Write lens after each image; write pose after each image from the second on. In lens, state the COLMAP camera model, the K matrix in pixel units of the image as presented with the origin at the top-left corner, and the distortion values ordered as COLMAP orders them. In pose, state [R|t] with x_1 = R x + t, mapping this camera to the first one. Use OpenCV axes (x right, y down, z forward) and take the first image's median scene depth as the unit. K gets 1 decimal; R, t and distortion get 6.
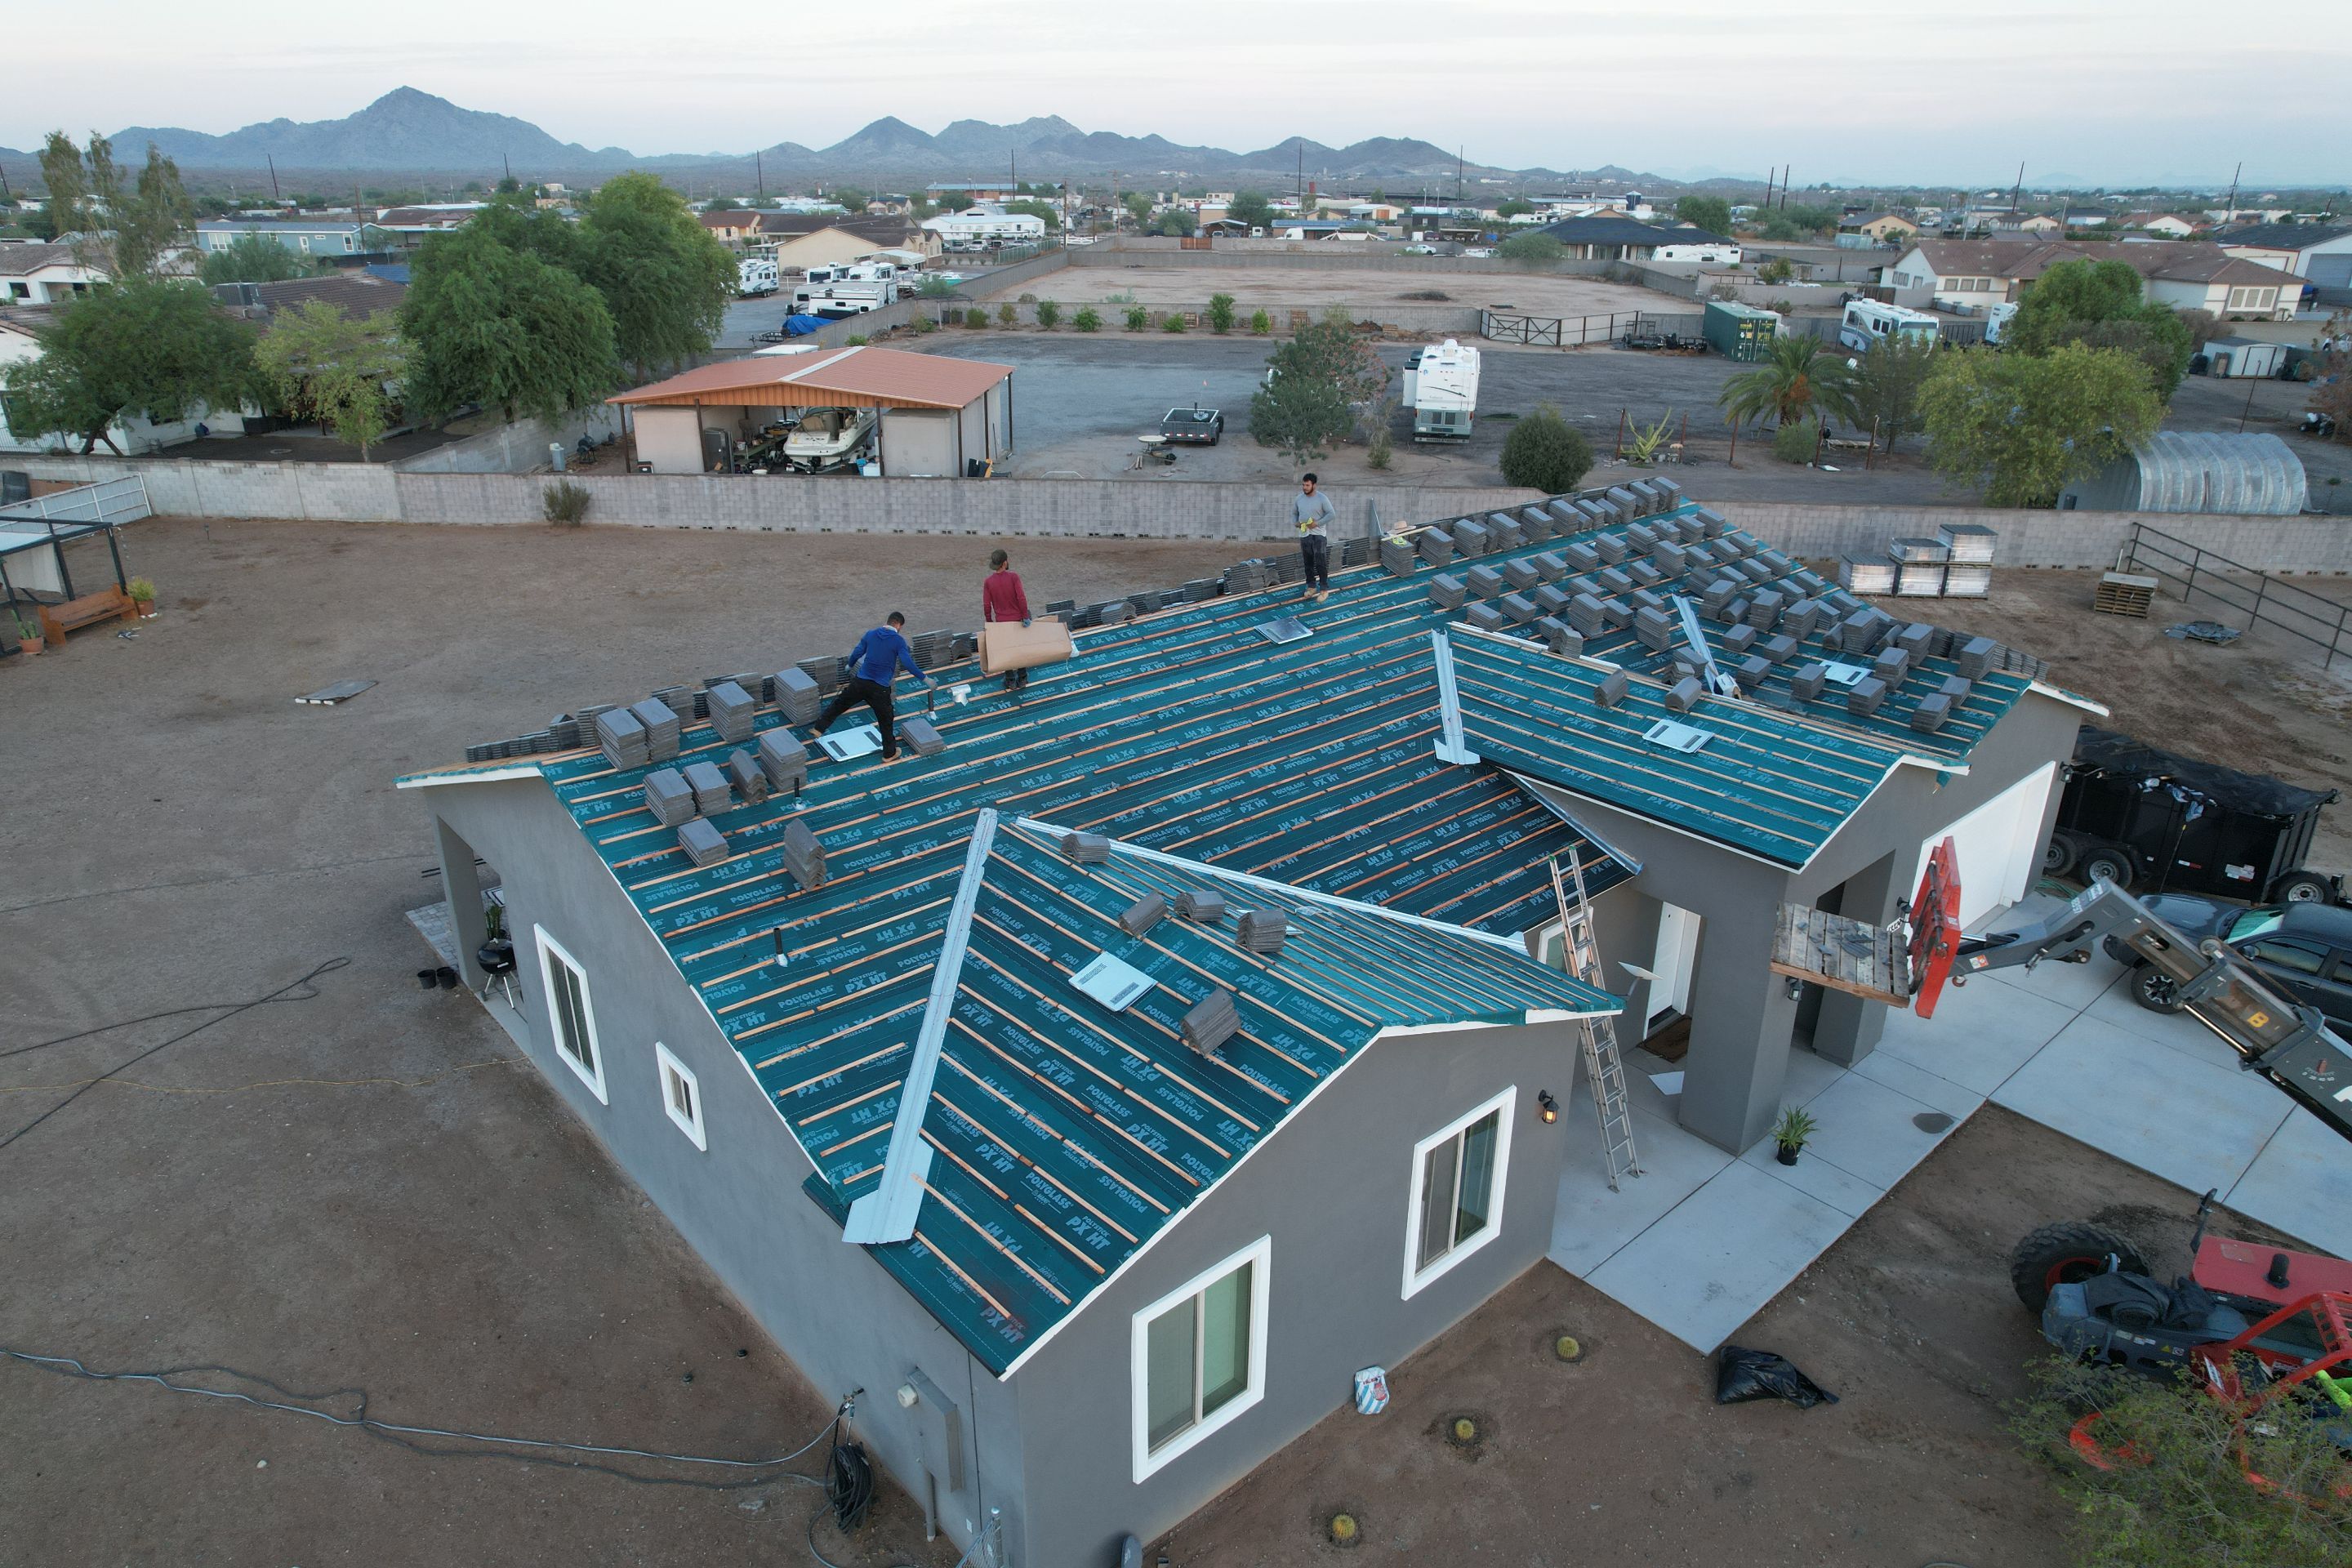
lens RADIAL K [[1489.5, 0, 1160.3], [0, 1489.5, 792.0], [0, 0, 1]] dist [-0.049585, 0.013867]
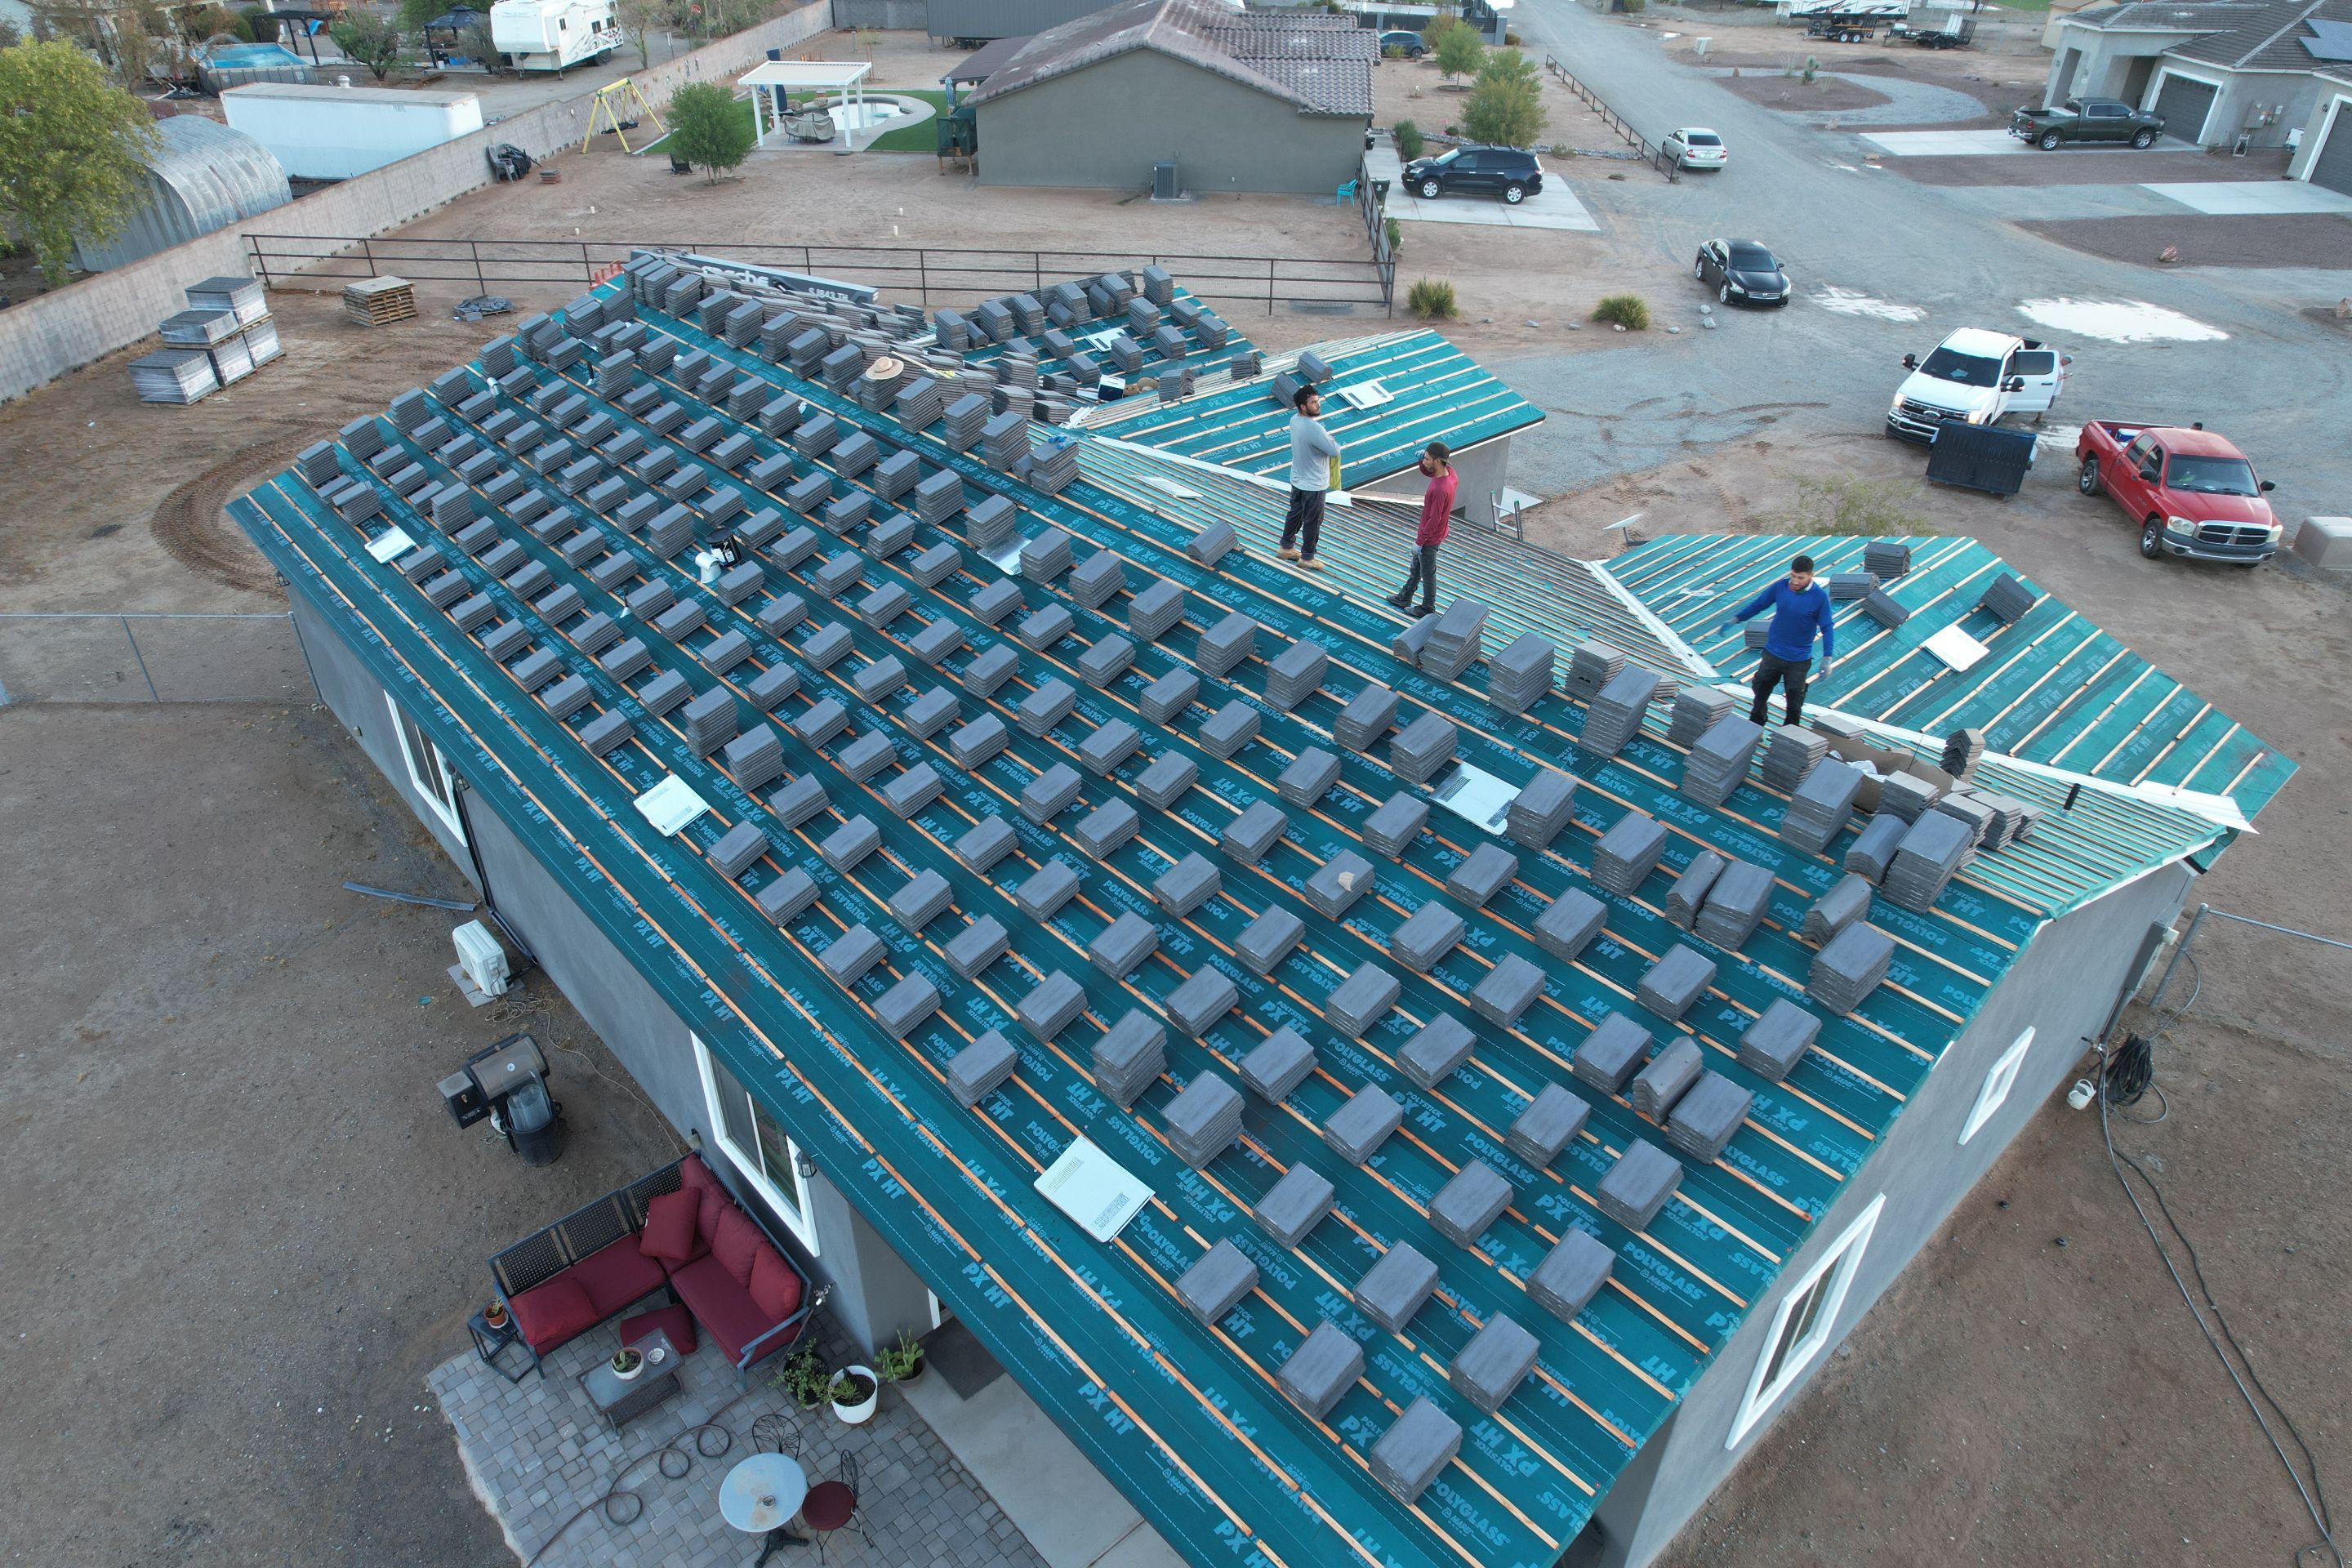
lens RADIAL K [[1489.5, 0, 1179.0], [0, 1489.5, 791.1], [0, 0, 1]] dist [-0.049585, 0.013867]
pose [[-0.019701, -0.552818, 0.833069, -0.838596], [0.370774, 0.769777, 0.519587, -0.491099], [-0.928514, 0.319117, 0.189805, 1.111483]]
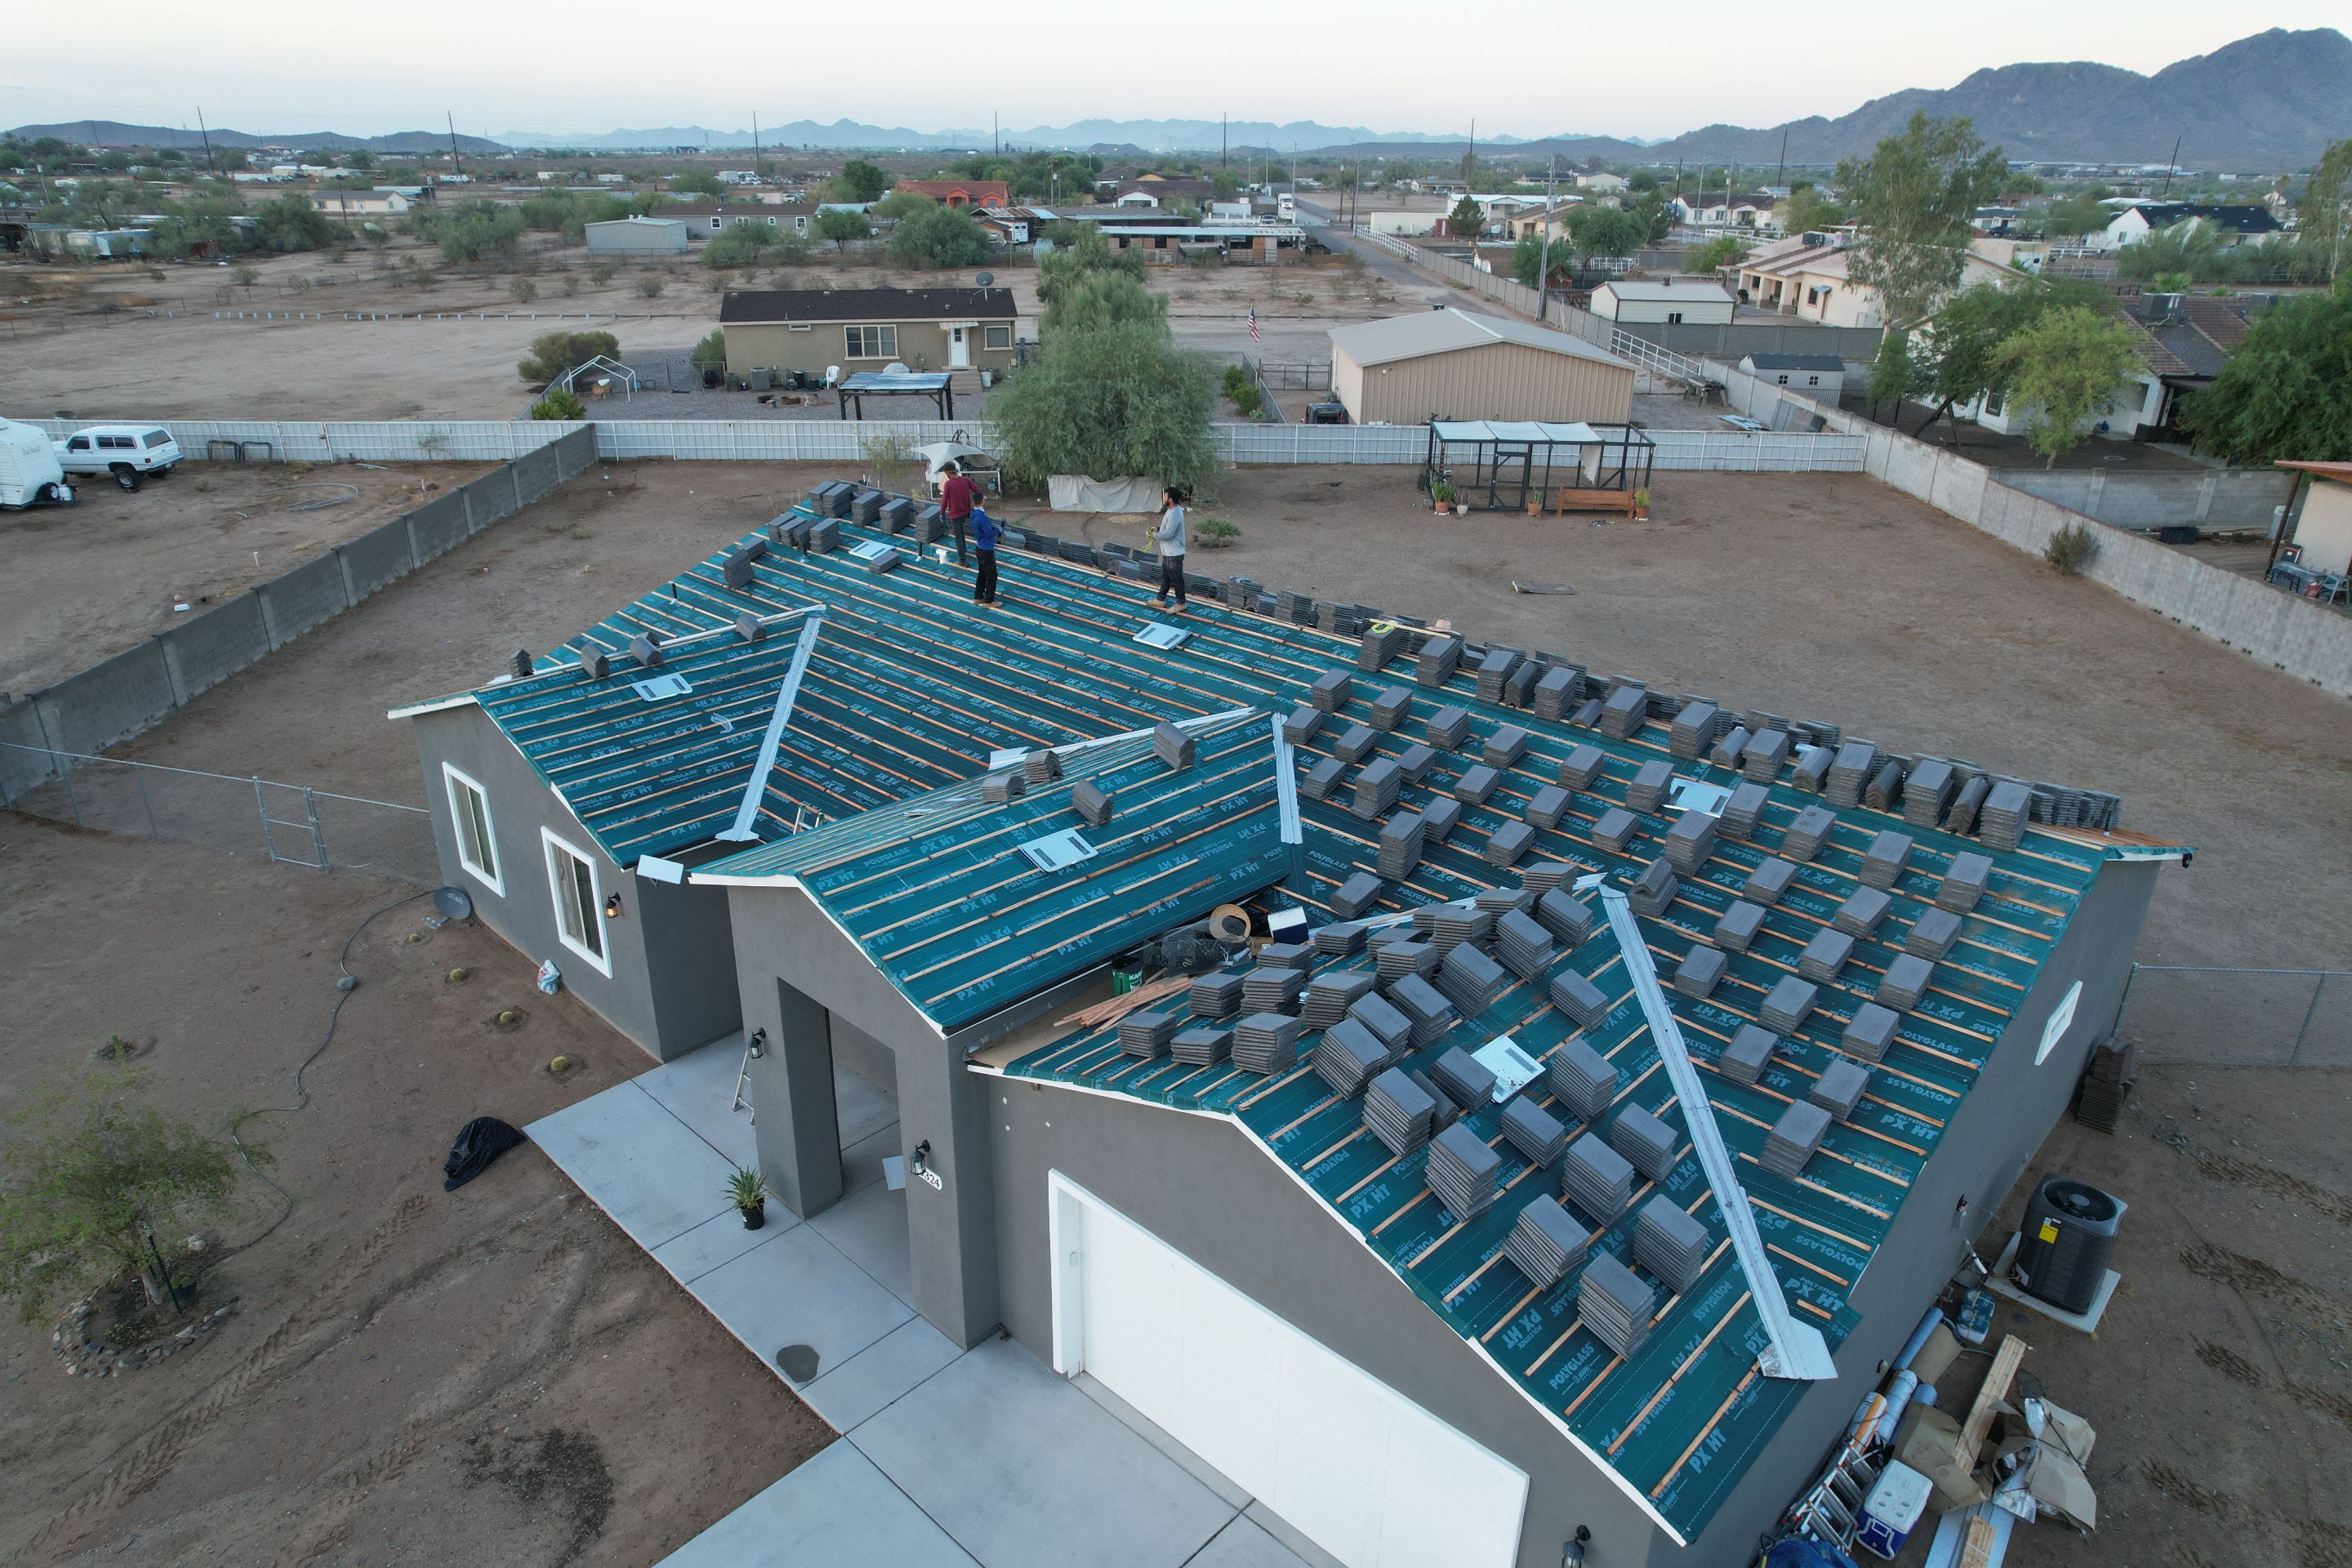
lens RADIAL K [[1489.5, 0, 1169.5], [0, 1489.5, 794.6], [0, 0, 1]] dist [-0.049585, 0.013867]
pose [[0.091972, 0.393346, -0.914779, 1.299190], [-0.392449, 0.858633, 0.329747, -0.434980], [0.915164, 0.328677, 0.233338, 0.999104]]
